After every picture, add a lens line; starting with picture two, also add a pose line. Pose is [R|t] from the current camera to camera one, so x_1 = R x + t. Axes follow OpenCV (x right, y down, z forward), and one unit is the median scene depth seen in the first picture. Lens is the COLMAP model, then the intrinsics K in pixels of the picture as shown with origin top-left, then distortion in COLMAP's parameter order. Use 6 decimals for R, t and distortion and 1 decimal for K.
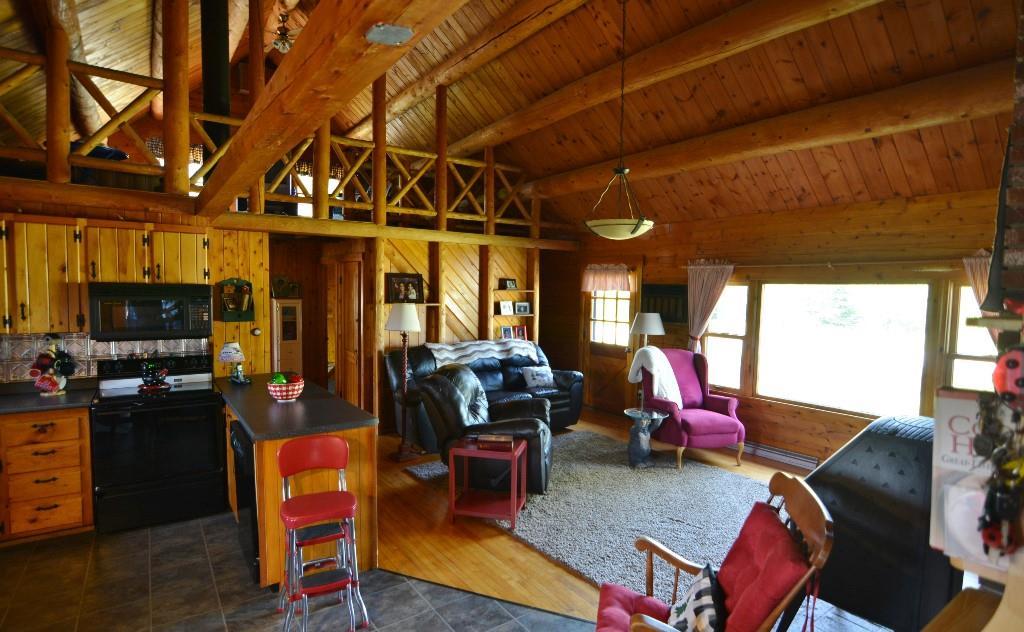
lens RADIAL K [[525.3, 0, 505.0], [0, 525.3, 321.5], [0, 0, 1]] dist [-0.020902, 0.002269]
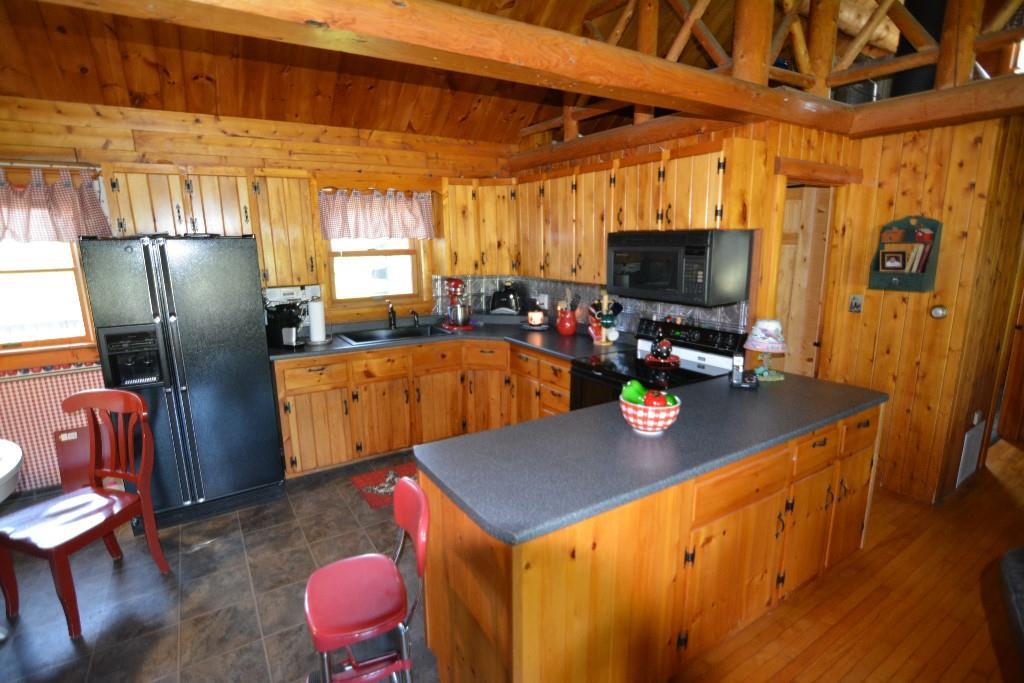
lens RADIAL K [[500.9, 0, 511.7], [0, 500.9, 348.2], [0, 0, 1]] dist [-0.031251, 0.008000]
pose [[-0.040752, 0.196812, -0.979594, 0.093448], [-0.046666, 0.978964, 0.198626, -0.034073], [0.998079, 0.053809, -0.030710, 0.735678]]
